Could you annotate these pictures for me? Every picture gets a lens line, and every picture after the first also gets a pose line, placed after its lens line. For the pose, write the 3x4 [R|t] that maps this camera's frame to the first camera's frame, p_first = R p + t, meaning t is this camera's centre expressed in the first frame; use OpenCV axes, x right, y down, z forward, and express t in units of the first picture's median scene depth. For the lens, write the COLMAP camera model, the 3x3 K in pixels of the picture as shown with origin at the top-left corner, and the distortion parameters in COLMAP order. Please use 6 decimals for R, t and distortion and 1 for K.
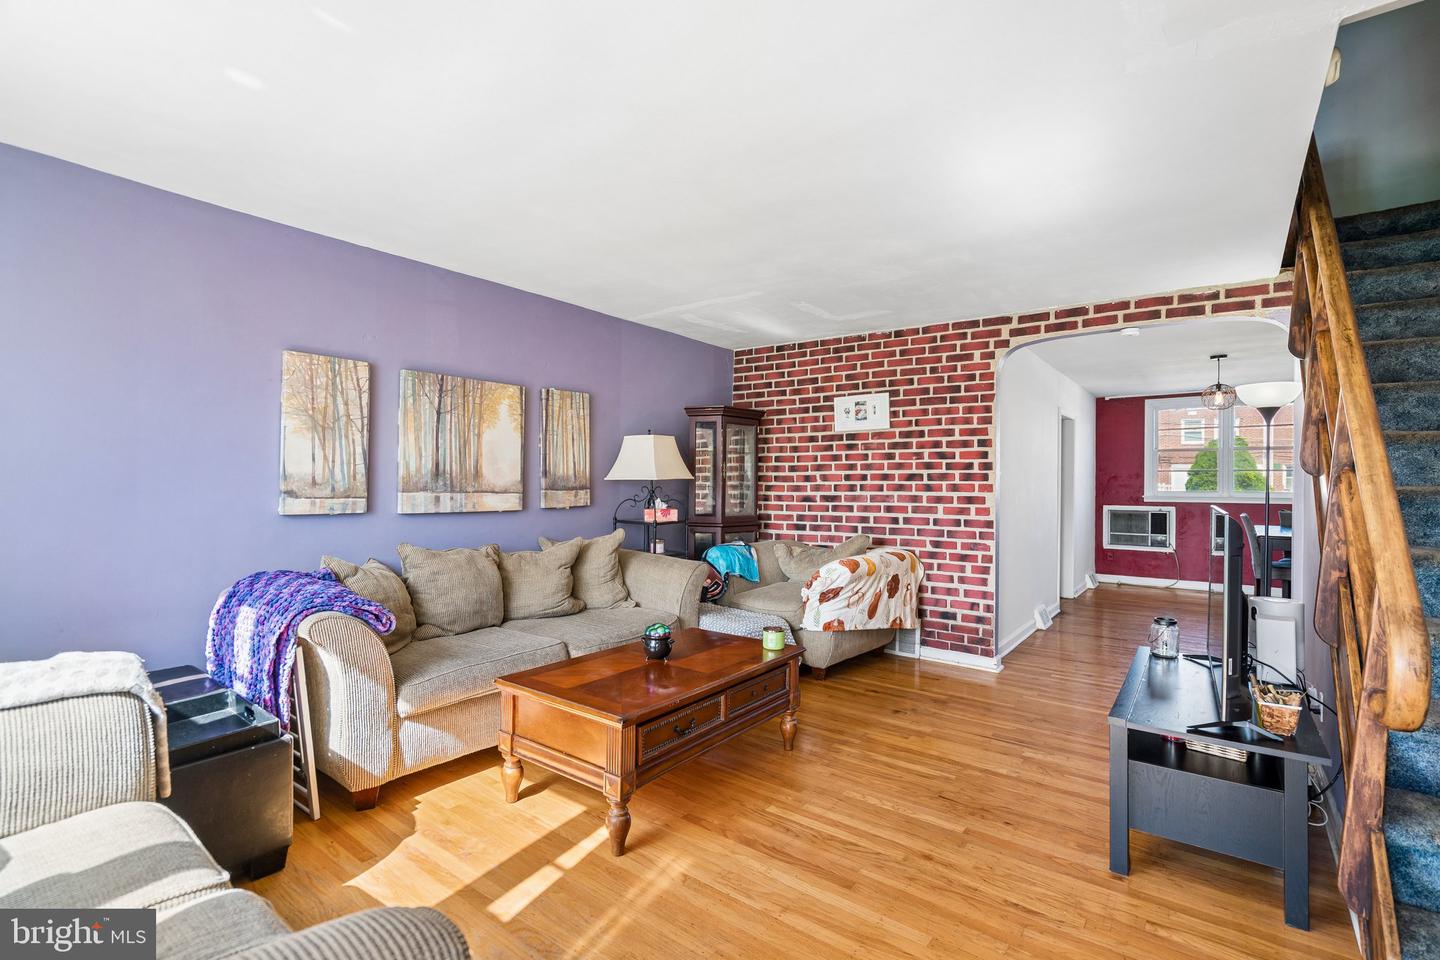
lens RADIAL K [[662.9, 0, 721.7], [0, 662.9, 482.8], [0, 0, 1]] dist [-0.001744, 0.000035]
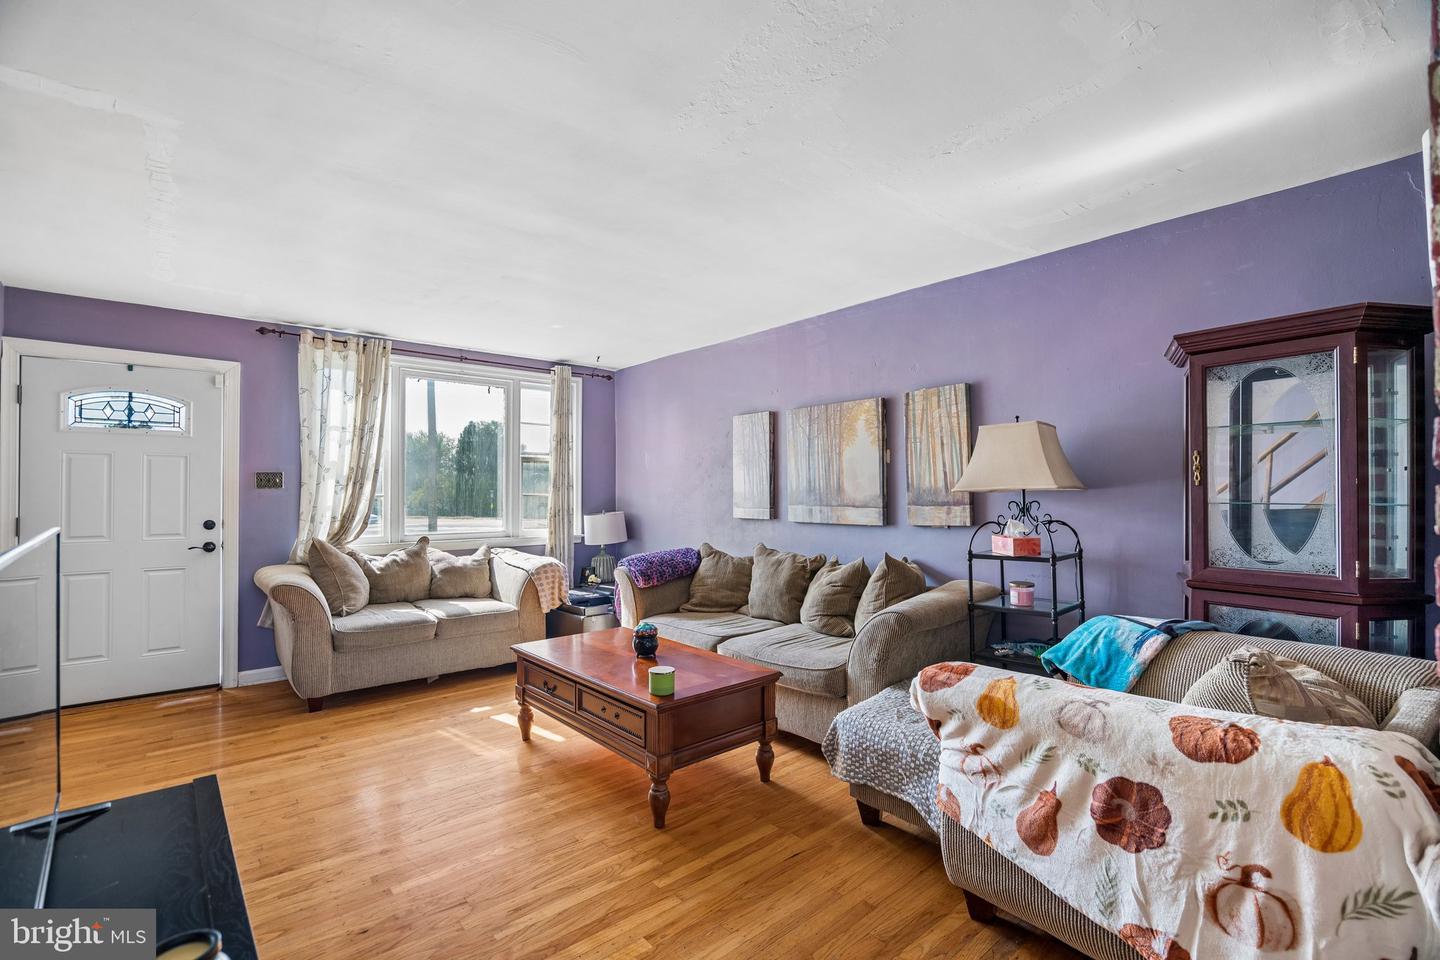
lens RADIAL K [[662.9, 0, 723.2], [0, 662.9, 491.1], [0, 0, 1]] dist [-0.001744, 0.000035]
pose [[-0.213214, -0.012750, -0.976922, 0.718136], [0.002307, 0.999905, -0.013553, 0.003823], [0.977003, -0.005143, -0.213164, 1.022512]]
